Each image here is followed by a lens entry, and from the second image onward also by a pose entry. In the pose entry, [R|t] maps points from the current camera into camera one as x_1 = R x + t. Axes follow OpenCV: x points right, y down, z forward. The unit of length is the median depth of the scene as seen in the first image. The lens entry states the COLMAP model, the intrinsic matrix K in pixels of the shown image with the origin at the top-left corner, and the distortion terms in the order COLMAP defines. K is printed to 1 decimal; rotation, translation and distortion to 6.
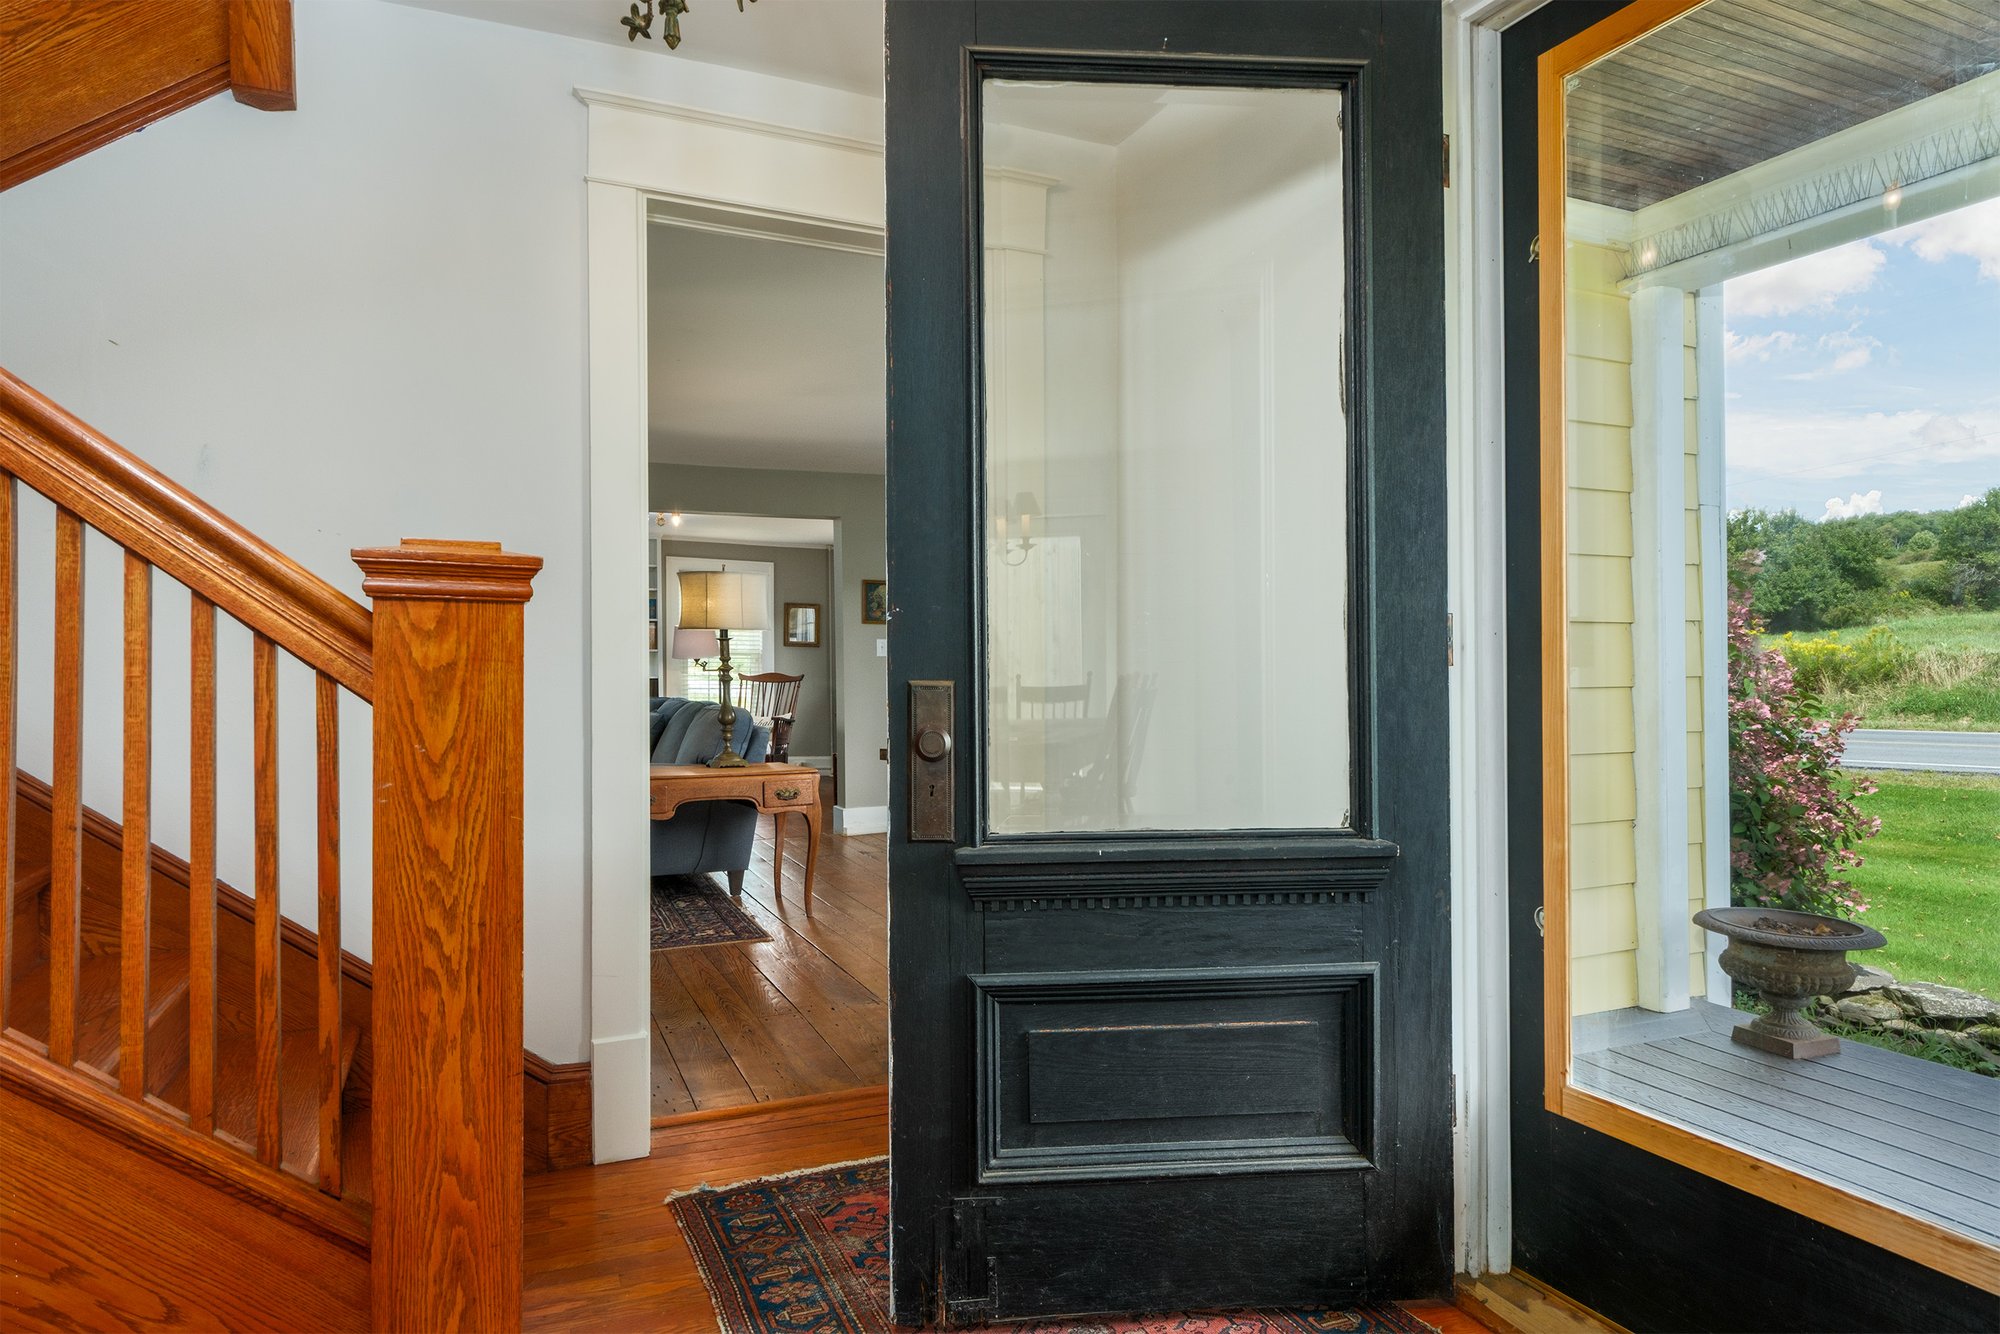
lens RADIAL K [[1204.4, 0, 999.2], [0, 1204.4, 676.3], [0, 0, 1]] dist [-0.001358, -0.000285]
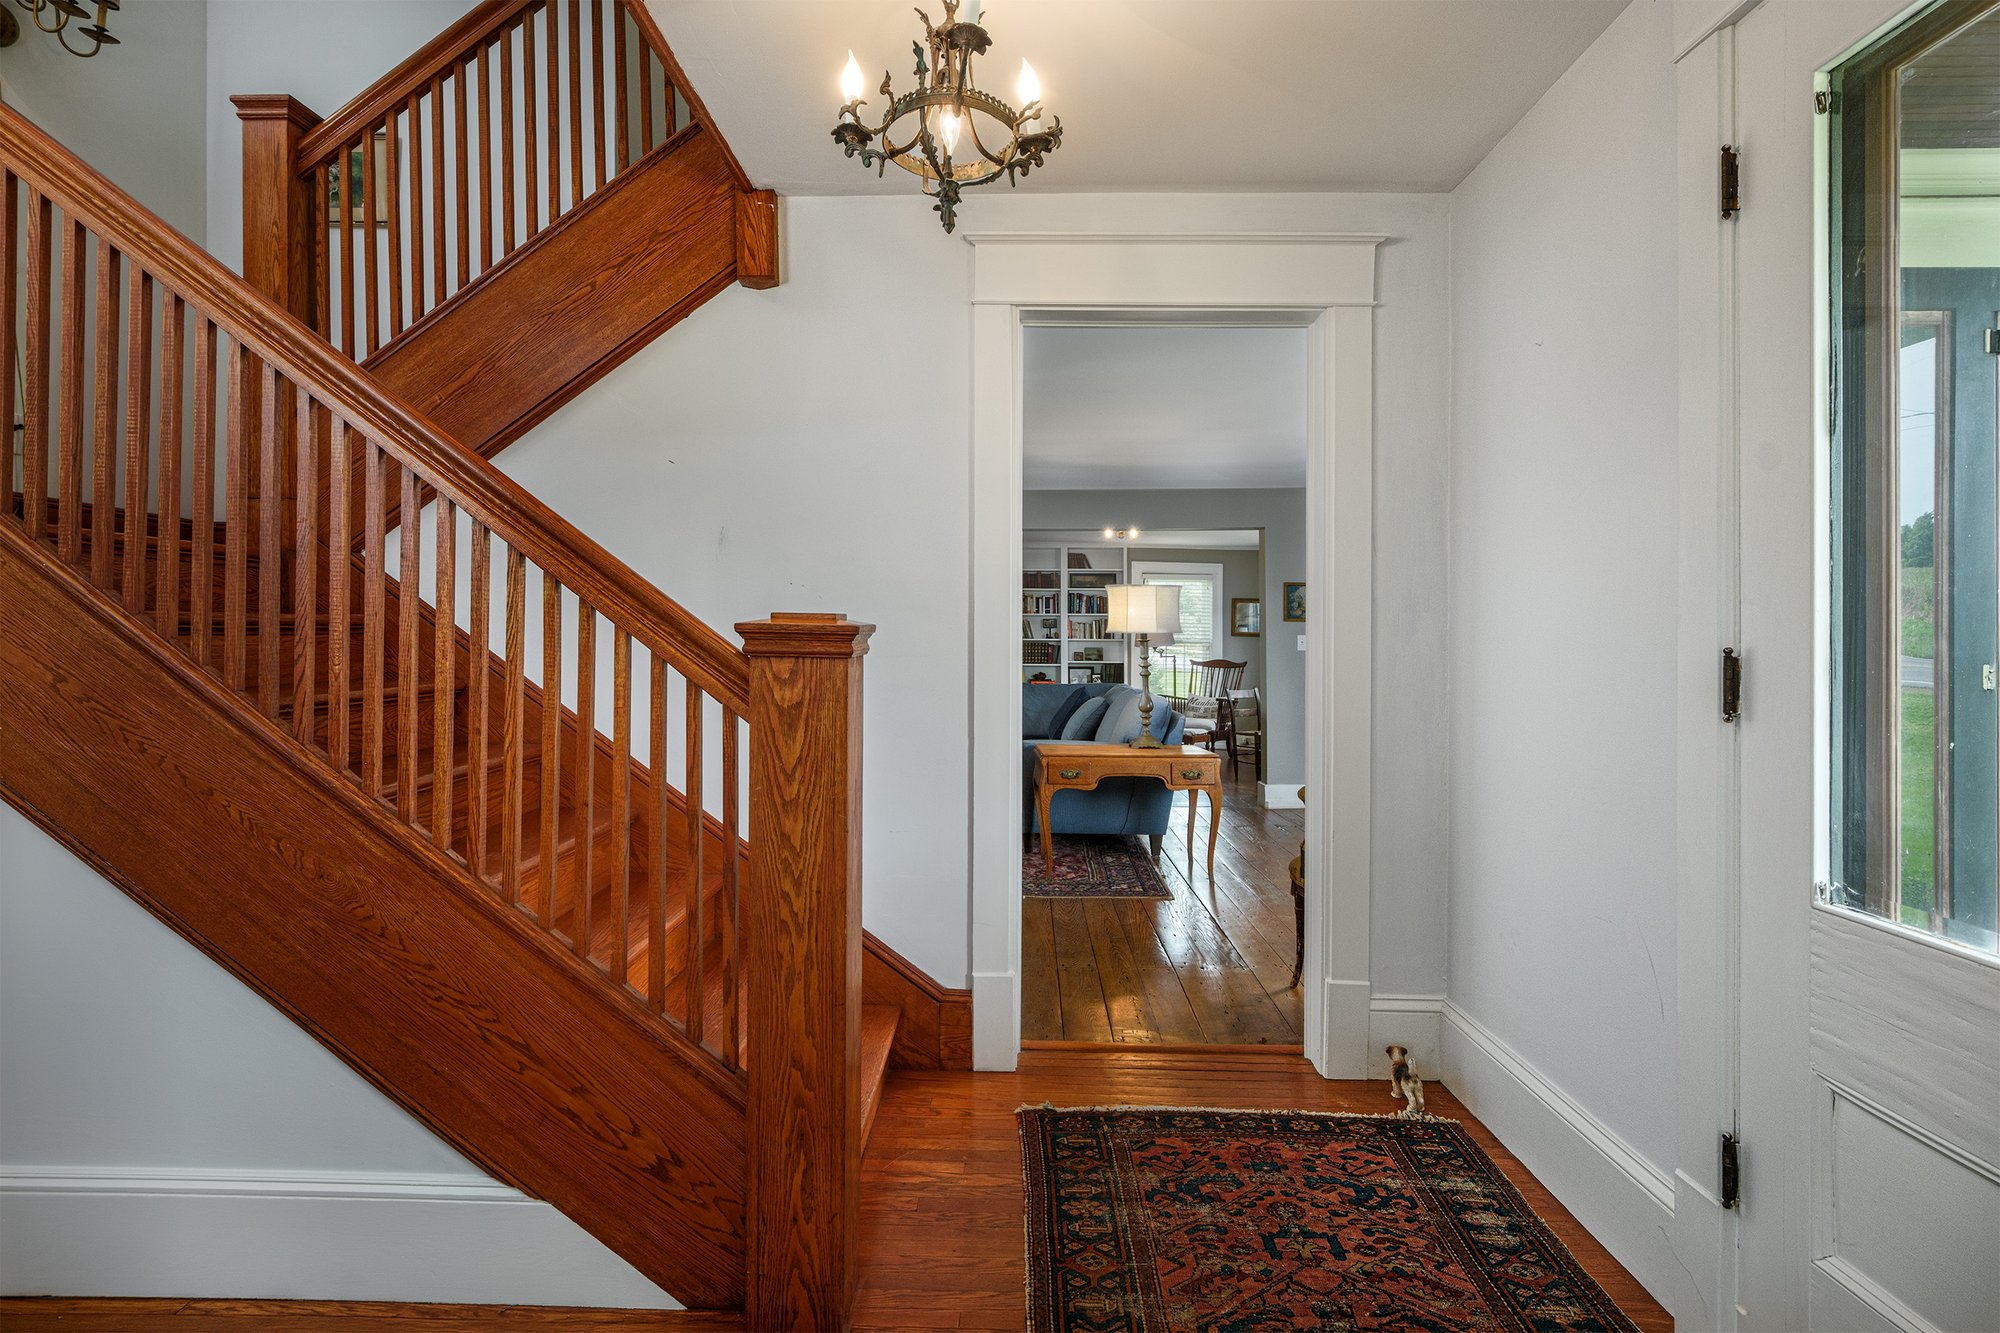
lens RADIAL K [[1044.7, 0, 997.3], [0, 1044.7, 646.2], [0, 0, 1]] dist [-0.000500, -0.000524]
pose [[0.905563, 0.008275, -0.424130, 0.182607], [-0.009598, 0.999953, -0.000985, -0.053400], [0.424102, 0.004963, 0.905601, 0.002513]]
